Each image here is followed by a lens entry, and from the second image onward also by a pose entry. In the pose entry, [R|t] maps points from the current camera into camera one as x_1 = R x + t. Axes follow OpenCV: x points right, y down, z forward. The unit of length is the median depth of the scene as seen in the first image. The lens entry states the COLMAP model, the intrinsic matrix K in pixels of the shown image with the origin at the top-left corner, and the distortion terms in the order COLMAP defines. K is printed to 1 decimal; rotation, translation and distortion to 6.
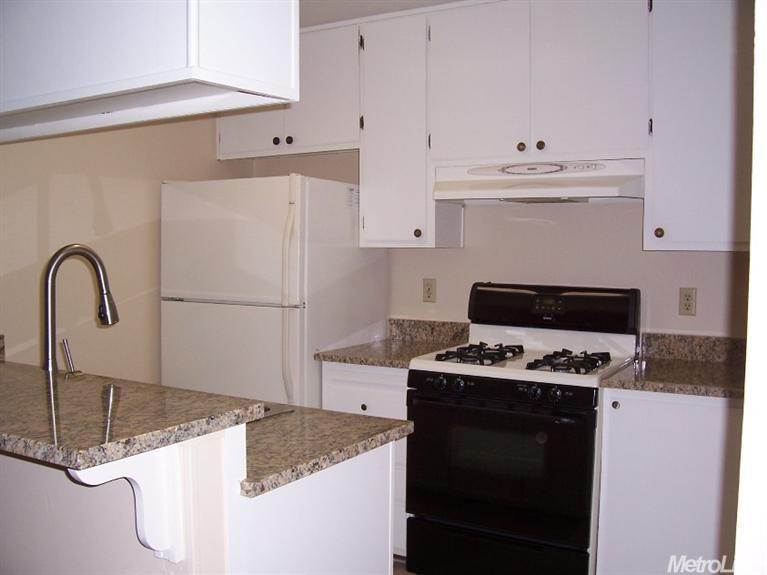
lens RADIAL K [[778.4, 0, 383.5], [0, 778.4, 287.5], [0, 0, 1]] dist [-0.166302, 0.001797]
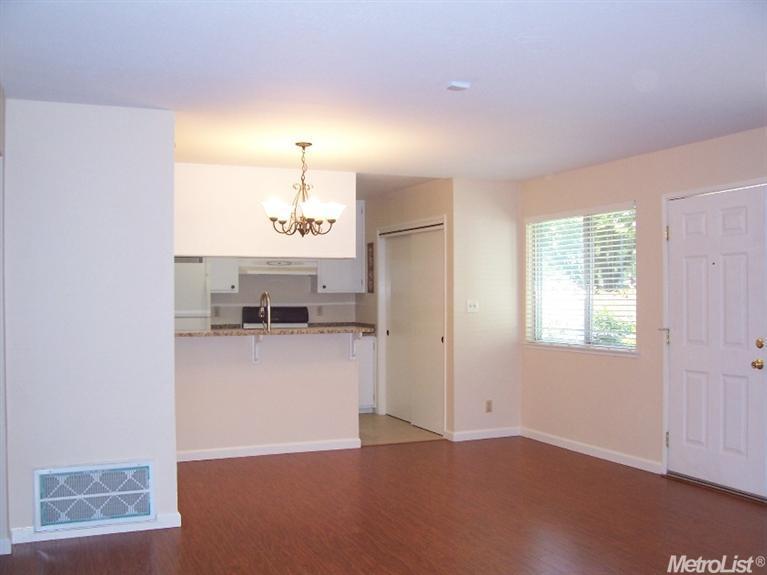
lens RADIAL K [[778.4, 0, 383.5], [0, 778.4, 287.5], [0, 0, 1]] dist [-0.166302, 0.001797]
pose [[0.579868, -0.001351, 0.814709, -1.831826], [0.048861, 0.998256, -0.033121, 0.039842], [-0.813244, 0.059013, 0.578923, -0.882761]]
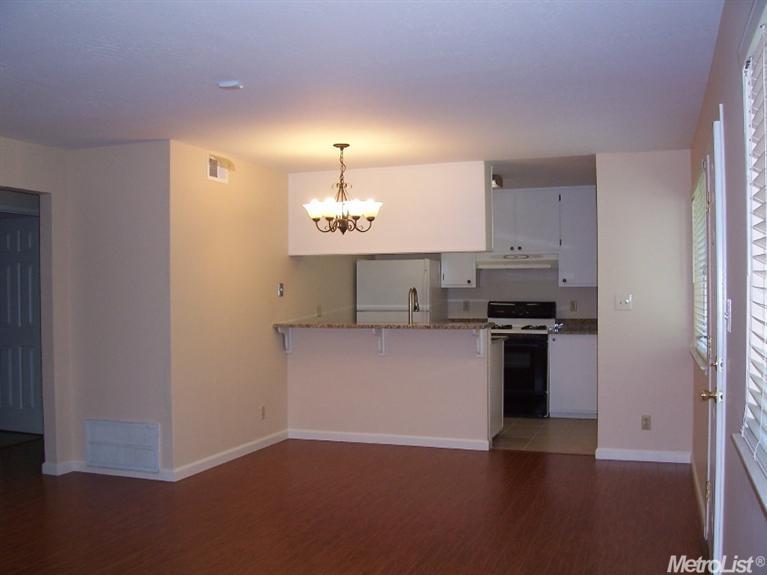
lens RADIAL K [[778.4, 0, 383.5], [0, 778.4, 287.5], [0, 0, 1]] dist [-0.166302, 0.001797]
pose [[0.980502, -0.012323, 0.196124, -0.782732], [0.023098, 0.998341, -0.052745, 0.081341], [-0.195149, 0.056247, 0.979159, -1.522419]]
